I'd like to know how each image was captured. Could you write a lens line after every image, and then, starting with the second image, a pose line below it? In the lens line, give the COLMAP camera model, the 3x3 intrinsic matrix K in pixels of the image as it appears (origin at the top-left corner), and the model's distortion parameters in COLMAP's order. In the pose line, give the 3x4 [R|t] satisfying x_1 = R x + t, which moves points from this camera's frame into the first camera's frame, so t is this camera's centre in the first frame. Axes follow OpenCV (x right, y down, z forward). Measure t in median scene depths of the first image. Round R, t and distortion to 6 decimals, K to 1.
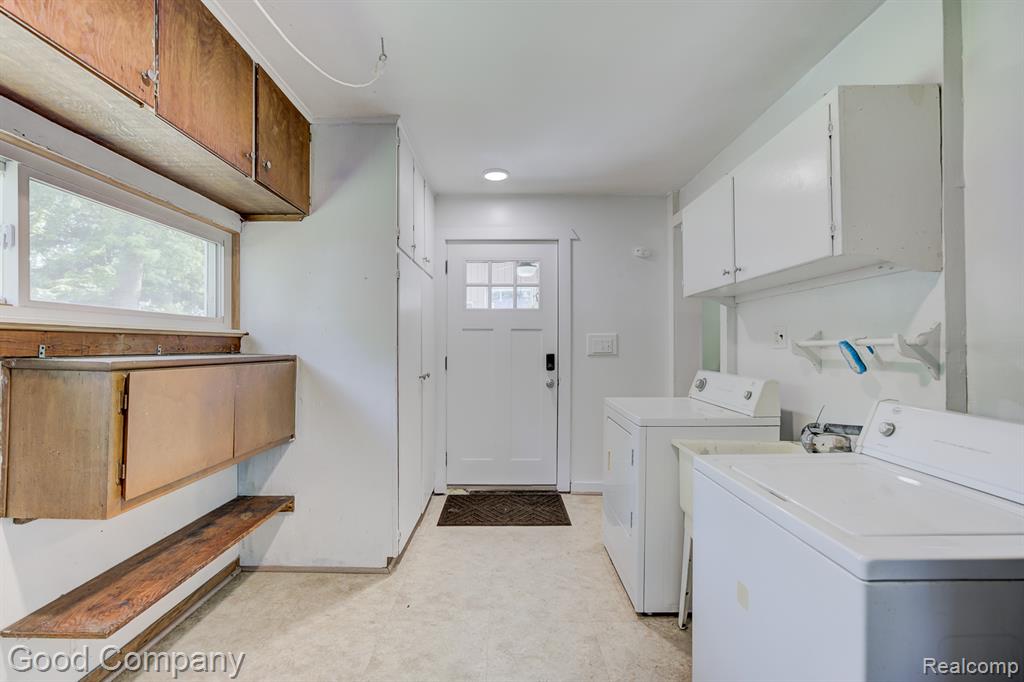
lens RADIAL K [[468.1, 0, 498.4], [0, 468.1, 343.5], [0, 0, 1]] dist [-0.041525, 0.021505]
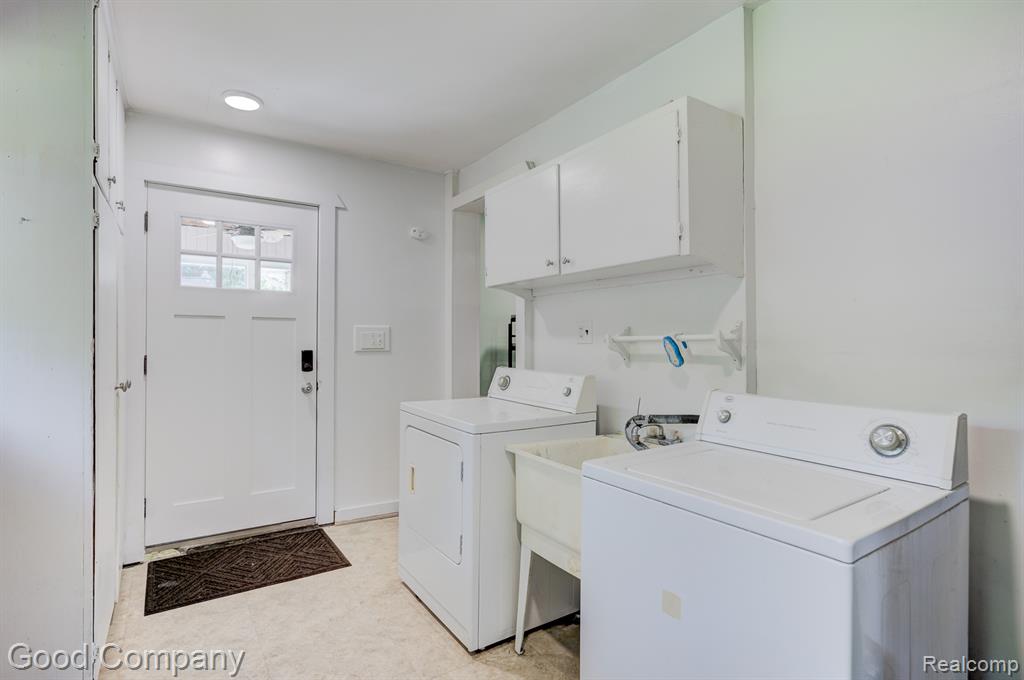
lens RADIAL K [[522.8, 0, 512.0], [0, 522.8, 340.0], [0, 0, 1]] dist [-0.037165, 0.032923]
pose [[0.821566, 0.005075, 0.570090, -0.171074], [-0.006801, 0.999976, 0.000900, 0.002900], [-0.570072, -0.004617, 0.821582, 0.155321]]
